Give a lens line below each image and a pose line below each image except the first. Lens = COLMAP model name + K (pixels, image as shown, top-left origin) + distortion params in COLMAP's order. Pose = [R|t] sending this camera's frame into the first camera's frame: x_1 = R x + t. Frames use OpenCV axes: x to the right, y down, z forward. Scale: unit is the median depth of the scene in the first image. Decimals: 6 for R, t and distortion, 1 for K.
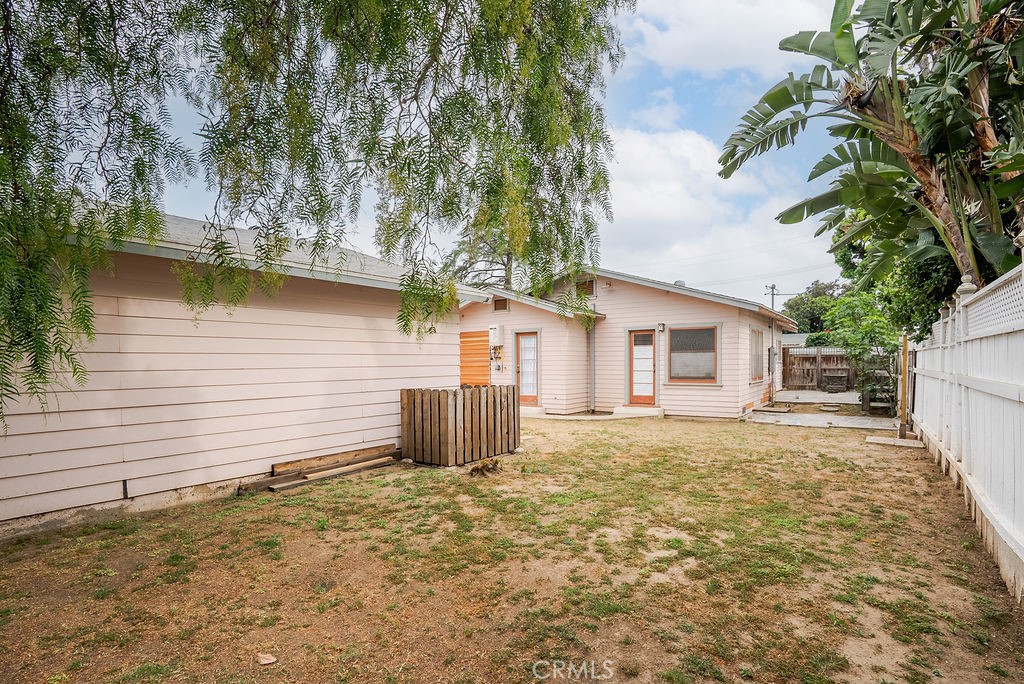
lens RADIAL K [[471.7, 0, 529.4], [0, 471.7, 365.2], [0, 0, 1]] dist [-0.007840, 0.002193]
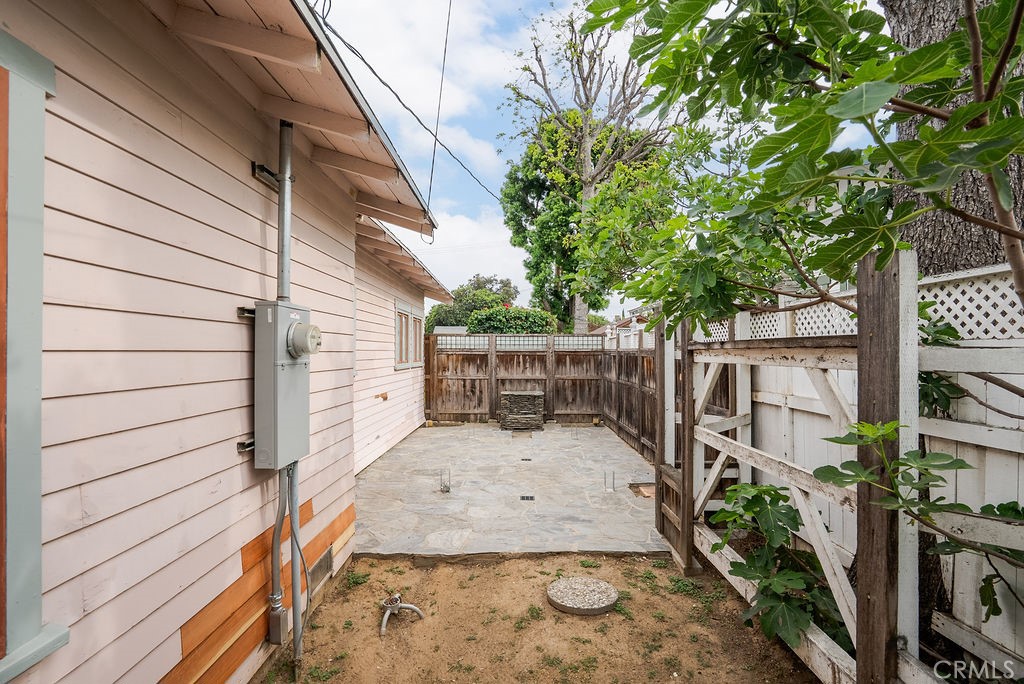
lens RADIAL K [[471.7, 0, 511.2], [0, 471.7, 348.7], [0, 0, 1]] dist [-0.007840, 0.002193]
pose [[0.811583, 0.016167, 0.584013, 0.338976], [-0.002916, 0.999717, -0.023622, -0.011814], [-0.584229, 0.017468, 0.811401, 0.580459]]
